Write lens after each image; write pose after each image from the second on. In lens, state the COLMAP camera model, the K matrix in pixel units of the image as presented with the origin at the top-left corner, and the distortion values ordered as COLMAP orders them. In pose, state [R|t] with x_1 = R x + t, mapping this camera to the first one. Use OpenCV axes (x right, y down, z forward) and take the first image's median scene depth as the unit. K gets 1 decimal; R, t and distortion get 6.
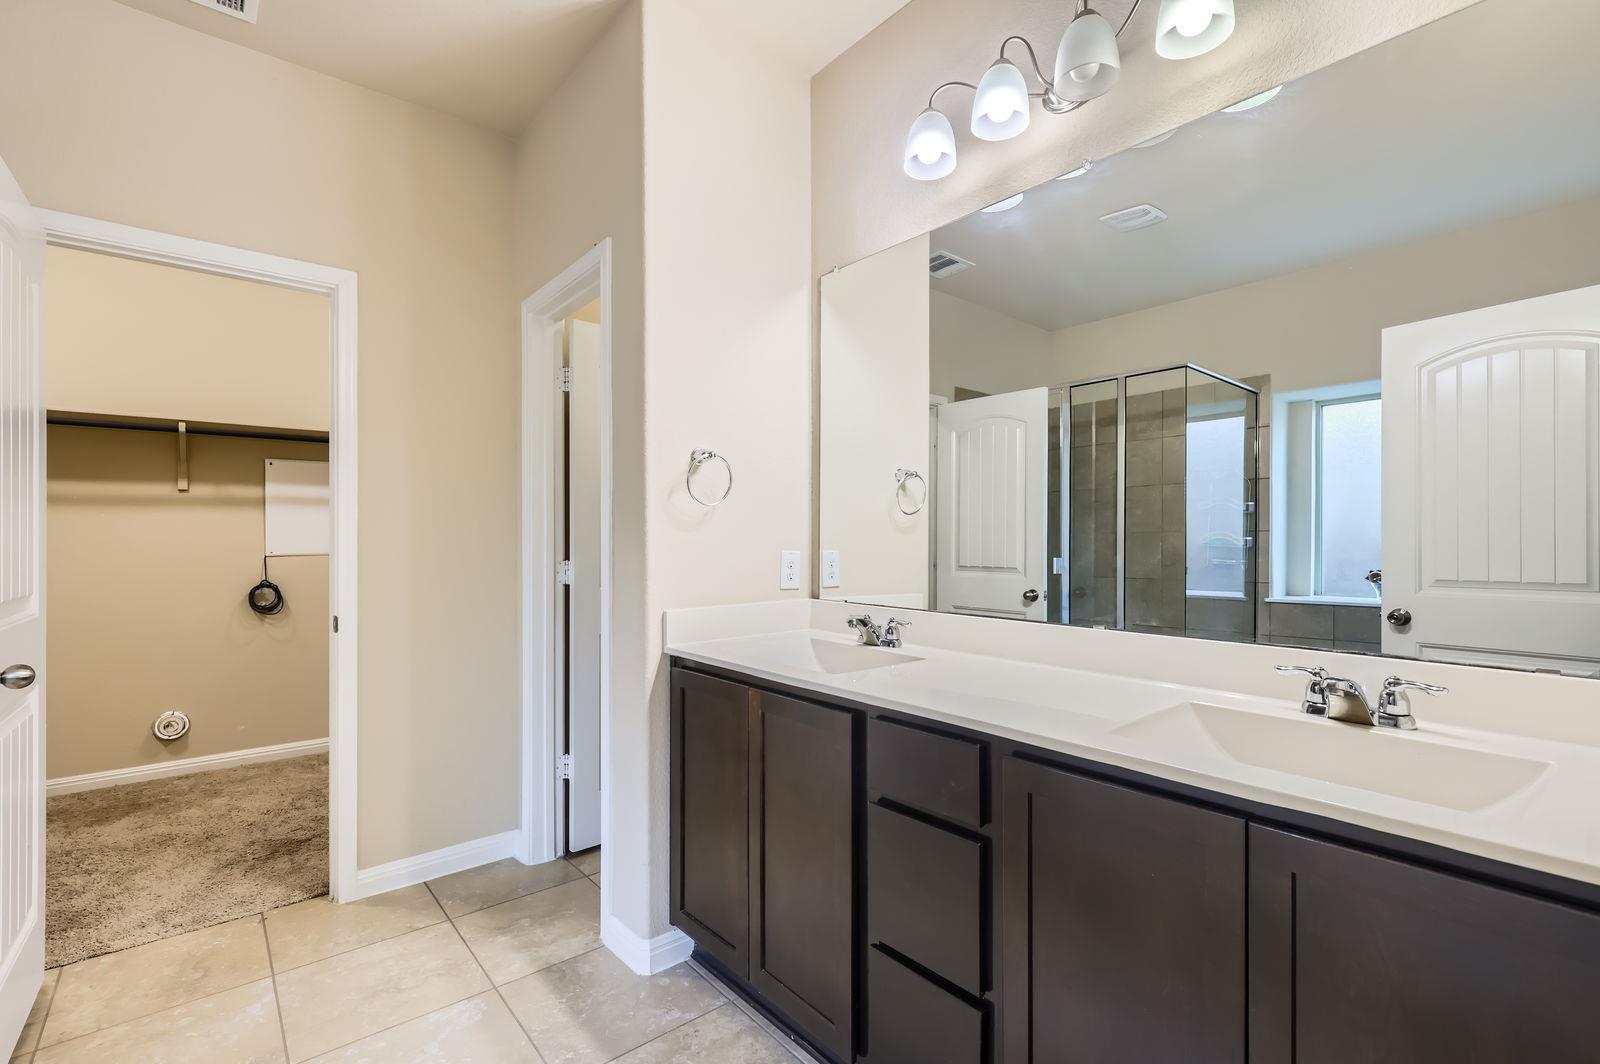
lens RADIAL K [[721.2, 0, 797.7], [0, 721.2, 530.5], [0, 0, 1]] dist [0.002827, -0.001815]
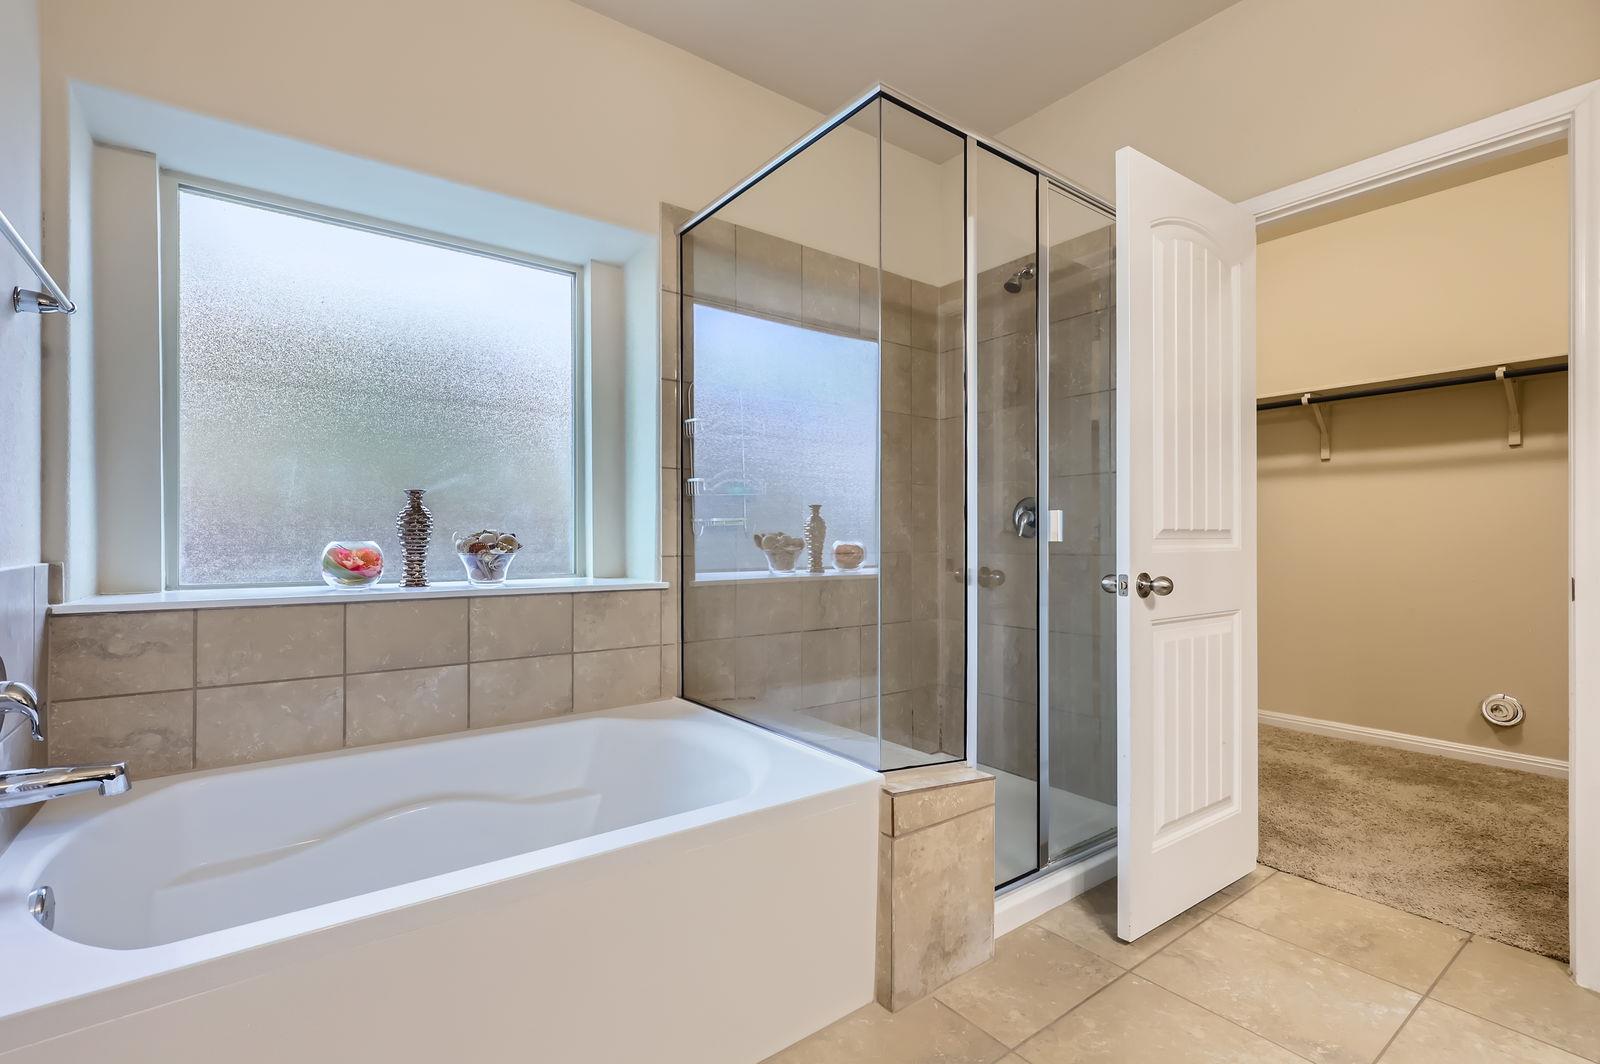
lens RADIAL K [[721.2, 0, 795.5], [0, 721.2, 539.9], [0, 0, 1]] dist [0.002827, -0.001815]
pose [[-0.062887, 0.003550, -0.998014, 0.109101], [0.011451, 0.999930, 0.002835, 0.066265], [0.997955, -0.011250, -0.062923, 0.265565]]
